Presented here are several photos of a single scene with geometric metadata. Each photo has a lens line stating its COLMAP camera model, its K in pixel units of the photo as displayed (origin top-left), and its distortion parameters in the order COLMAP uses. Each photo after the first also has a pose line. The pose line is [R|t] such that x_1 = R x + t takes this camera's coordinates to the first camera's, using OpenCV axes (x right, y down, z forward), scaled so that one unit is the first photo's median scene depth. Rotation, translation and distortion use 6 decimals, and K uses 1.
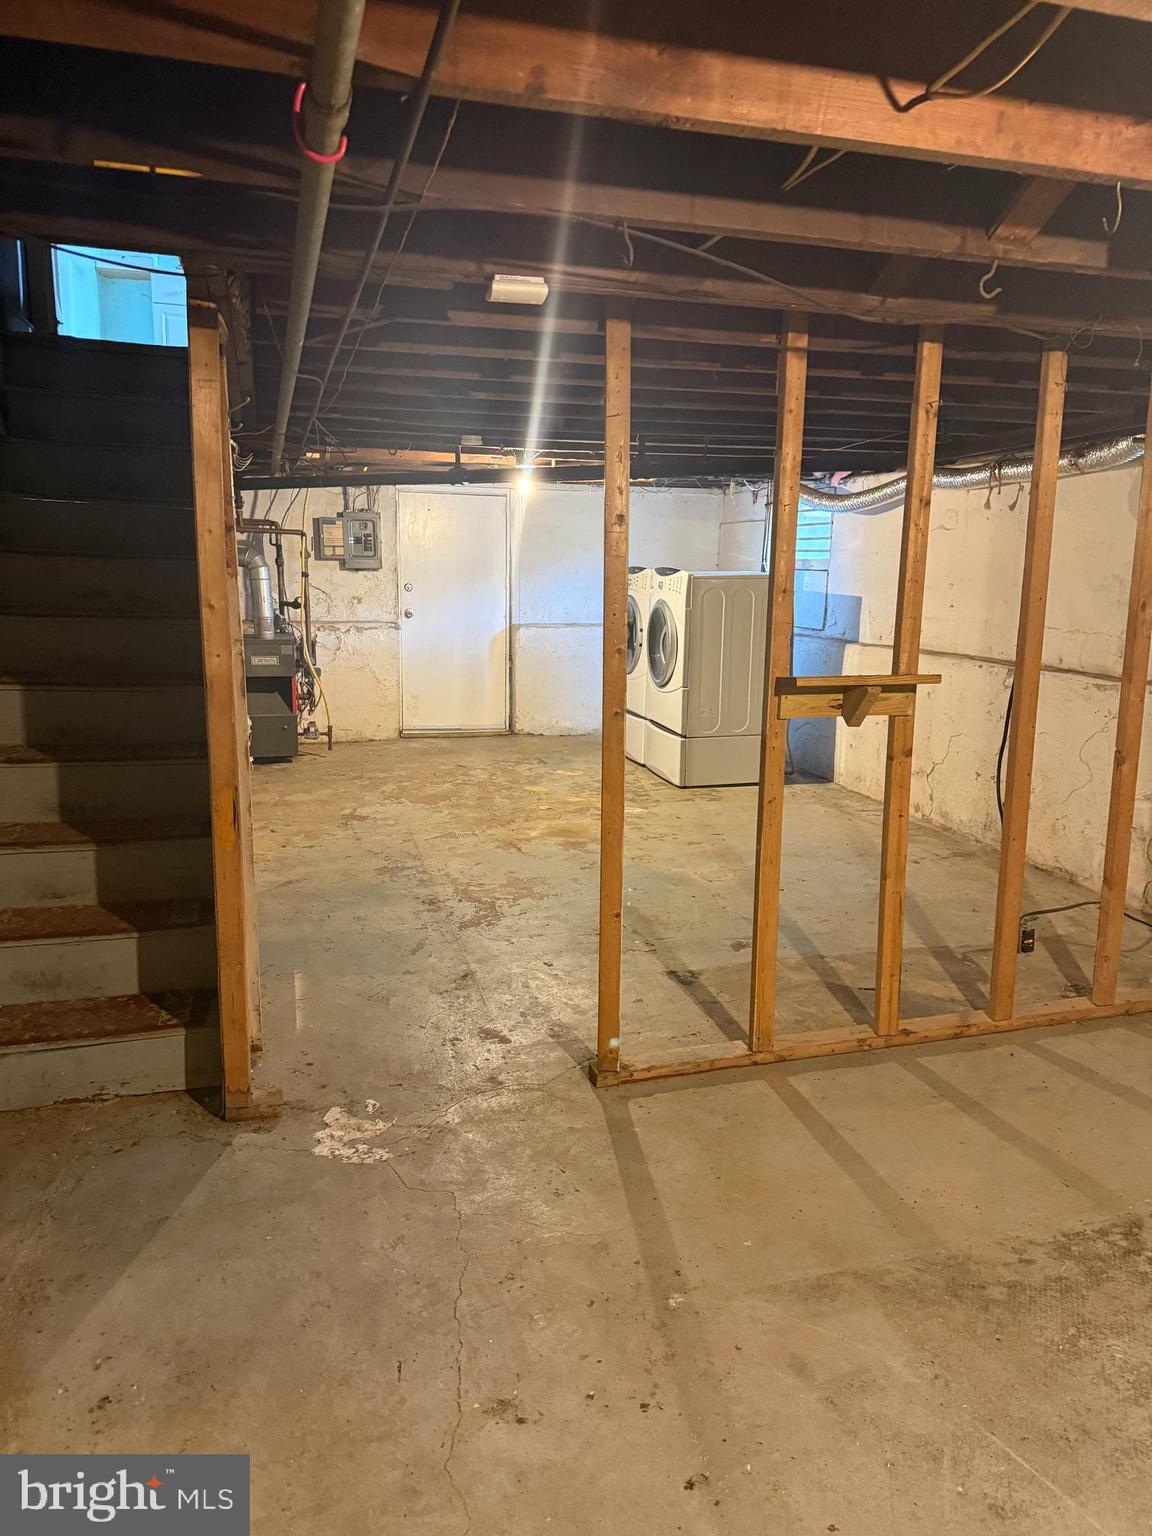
lens RADIAL K [[1080.8, 0, 562.5], [0, 1080.8, 768.8], [0, 0, 1]] dist [0.068092, -0.083020]
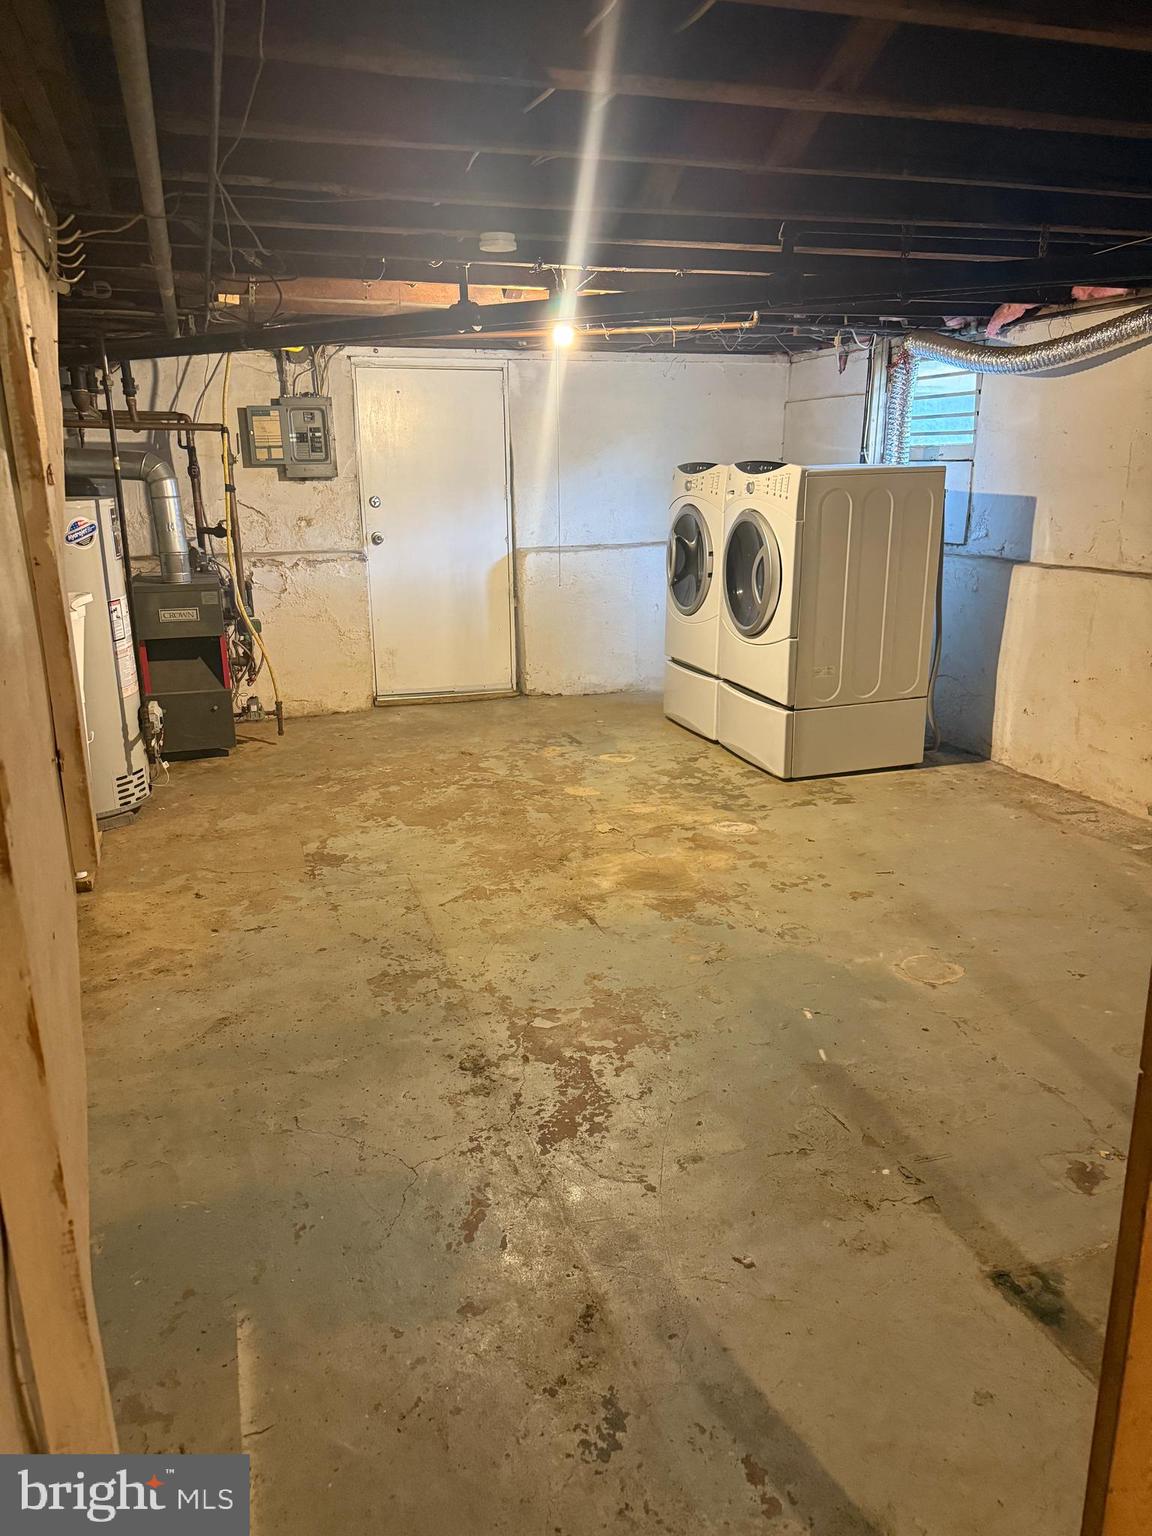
lens RADIAL K [[1076.2, 0, 558.6], [0, 1076.2, 774.4], [0, 0, 1]] dist [0.092568, -0.207545]
pose [[0.998586, -0.039077, 0.036043, -0.059120], [0.035812, 0.995550, 0.087165, -0.049475], [-0.039289, -0.085751, 0.995542, 0.285199]]
